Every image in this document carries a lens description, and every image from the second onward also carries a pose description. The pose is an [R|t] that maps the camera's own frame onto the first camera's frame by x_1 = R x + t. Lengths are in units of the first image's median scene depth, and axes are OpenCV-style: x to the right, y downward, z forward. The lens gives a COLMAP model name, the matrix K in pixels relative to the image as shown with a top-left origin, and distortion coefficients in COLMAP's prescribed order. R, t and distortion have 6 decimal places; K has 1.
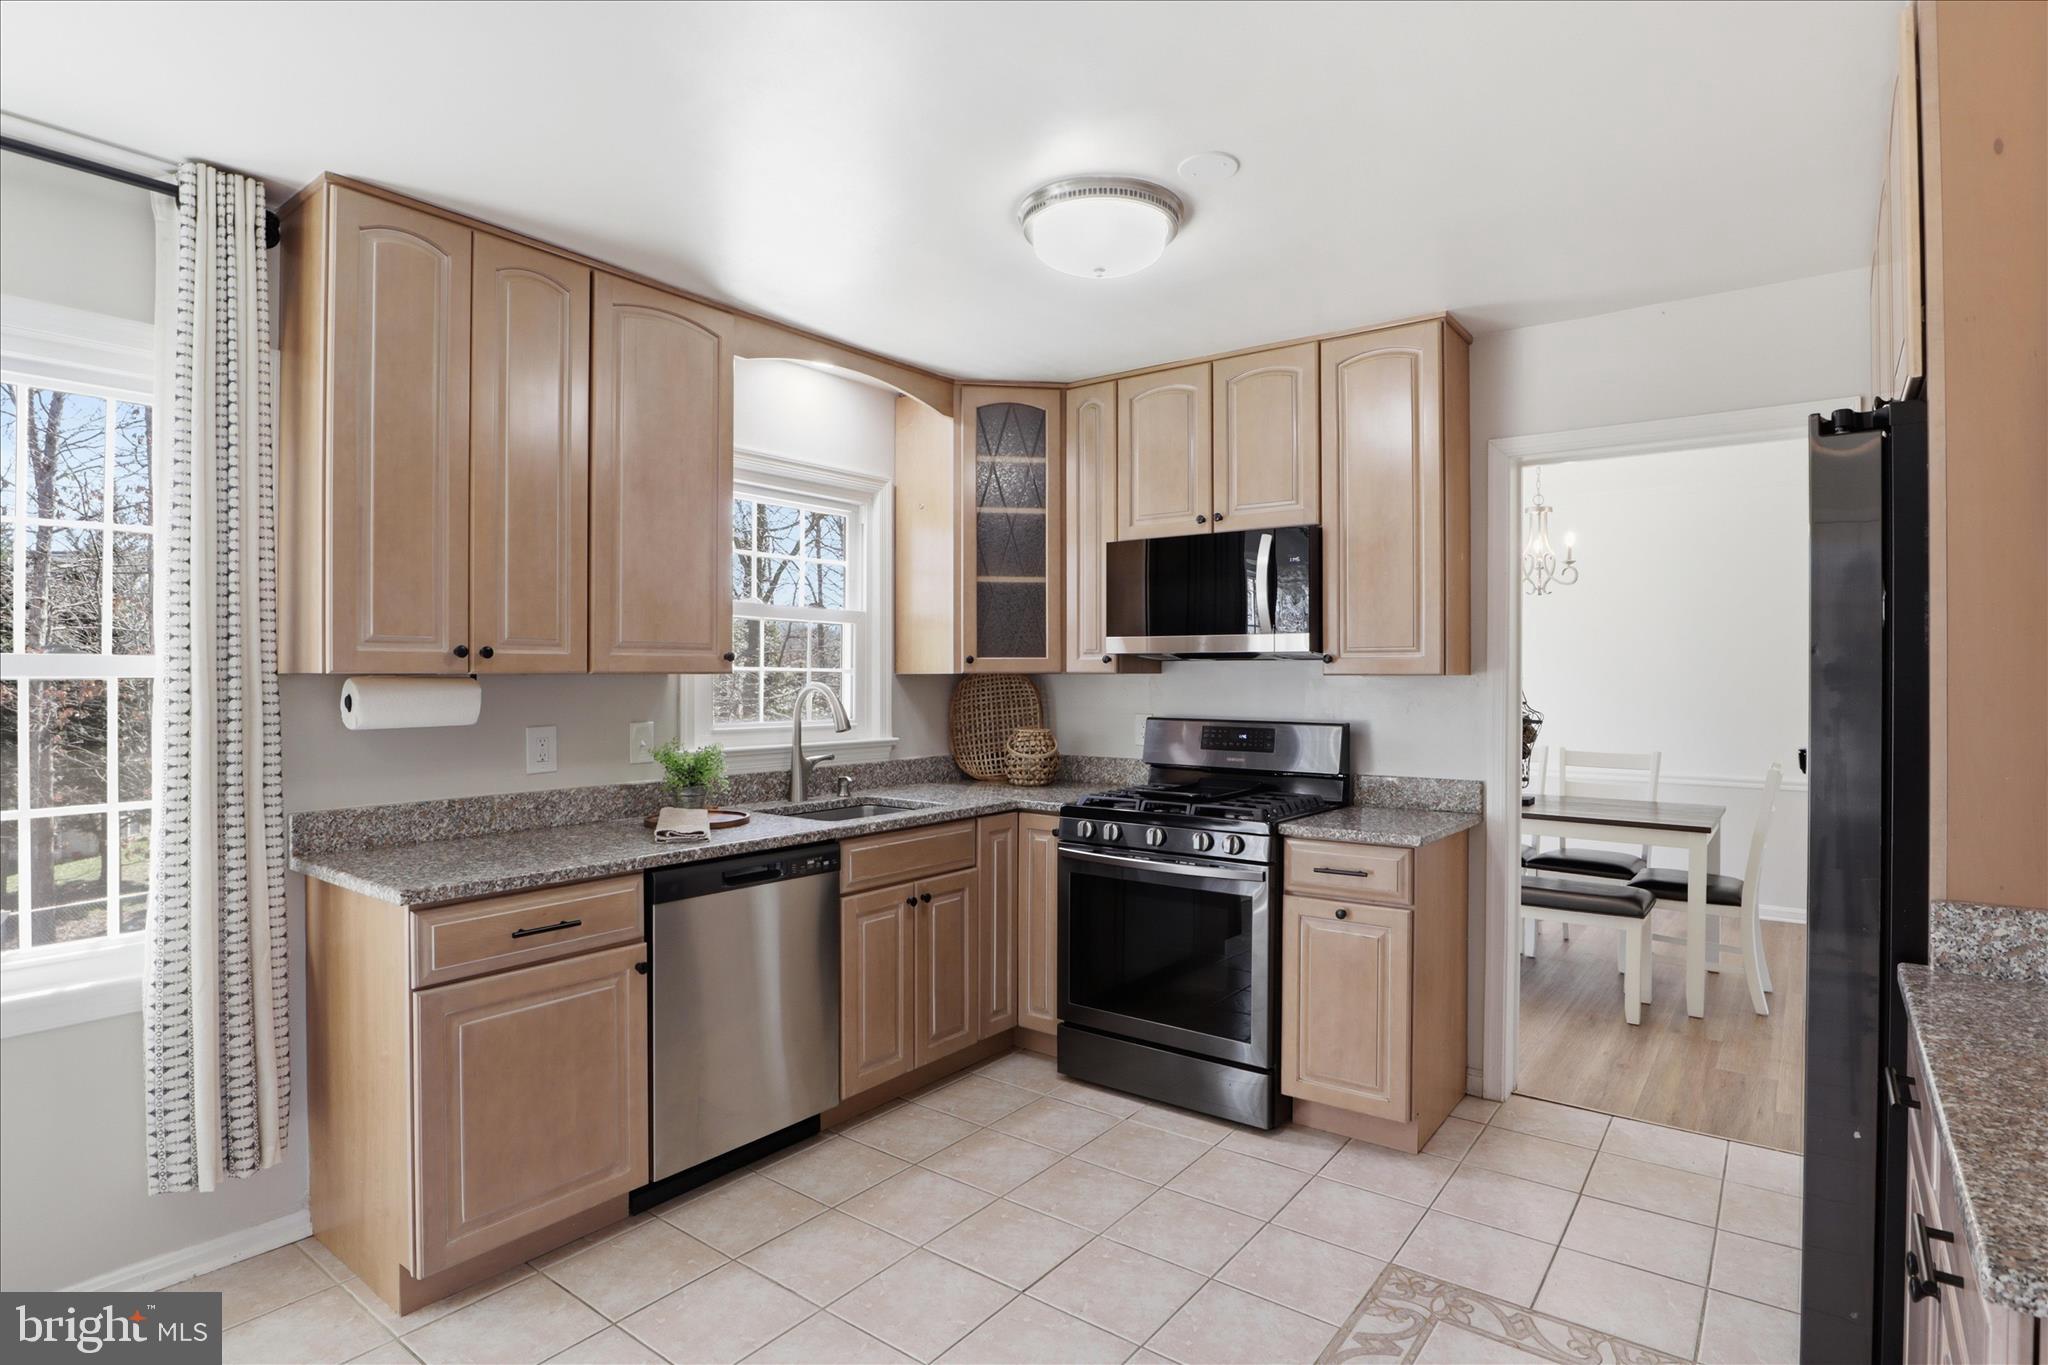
lens RADIAL K [[1033.6, 0, 1031.2], [0, 1033.6, 676.1], [0, 0, 1]] dist [-0.053392, 0.015157]
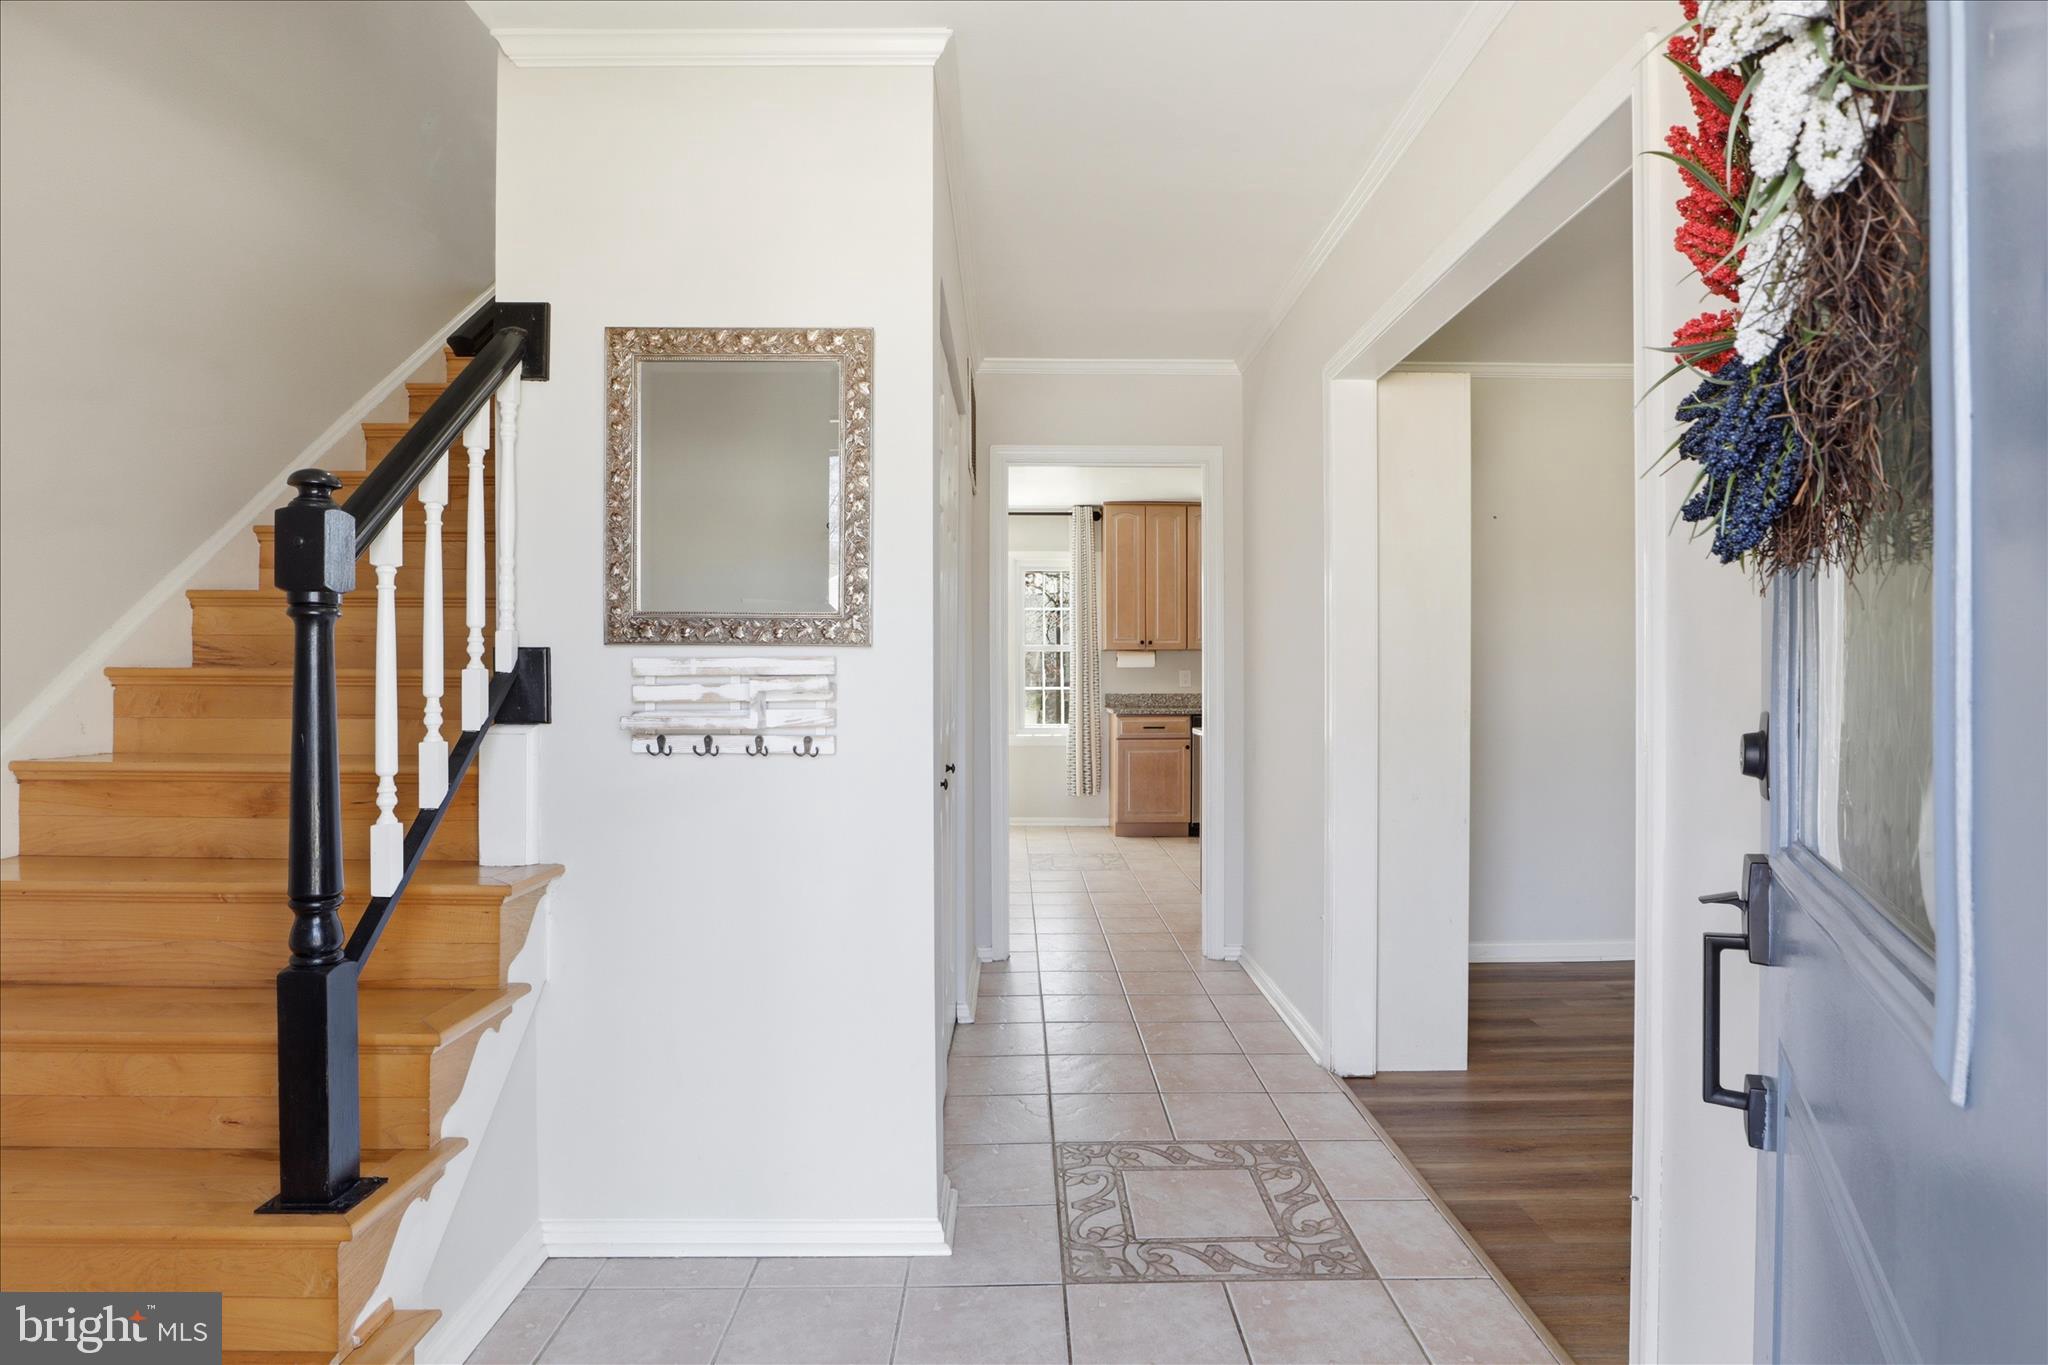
lens RADIAL K [[1033.6, 0, 1031.2], [0, 1033.6, 676.1], [0, 0, 1]] dist [-0.053392, 0.015157]
pose [[0.617249, 0.004469, -0.786755, 1.241689], [-0.002992, 0.999990, 0.003333, 0.050927], [0.786762, 0.000297, 0.617256, -0.882333]]
